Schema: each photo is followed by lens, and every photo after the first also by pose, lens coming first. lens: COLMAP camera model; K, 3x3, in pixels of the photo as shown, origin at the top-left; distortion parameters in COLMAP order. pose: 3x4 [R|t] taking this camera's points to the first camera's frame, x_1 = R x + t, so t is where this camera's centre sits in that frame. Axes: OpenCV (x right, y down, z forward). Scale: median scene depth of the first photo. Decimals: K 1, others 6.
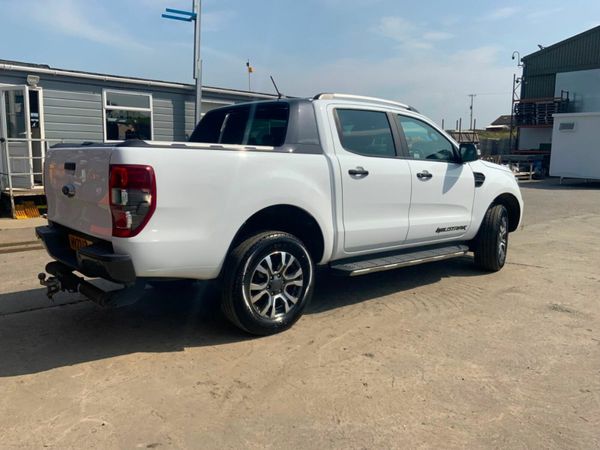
lens RADIAL K [[512.9, 0, 300.0], [0, 512.9, 225.0], [0, 0, 1]] dist [0.095860, -0.215225]
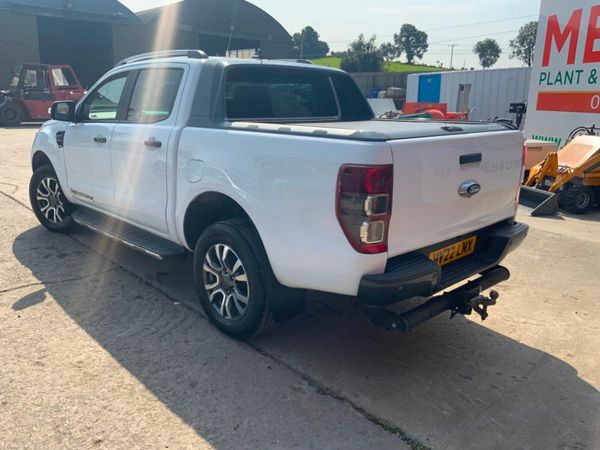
lens RADIAL K [[476.9, 0, 300.0], [0, 476.9, 225.0], [0, 0, 1]] dist [0.069957, -0.158124]
pose [[-0.049544, -0.248100, 0.967467, -1.134747], [0.131894, 0.958548, 0.252567, -0.228346], [-0.990025, 0.140116, -0.014767, 1.233648]]
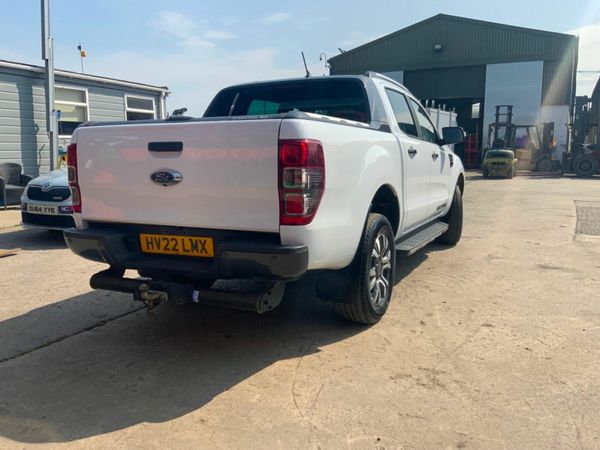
lens RADIAL K [[512.9, 0, 300.0], [0, 512.9, 225.0], [0, 0, 1]] dist [0.095860, -0.215225]
pose [[0.915345, -0.072952, 0.396007, -0.555511], [0.071493, 0.997270, 0.018464, 0.006837], [-0.396273, 0.011411, 0.918062, 0.182737]]
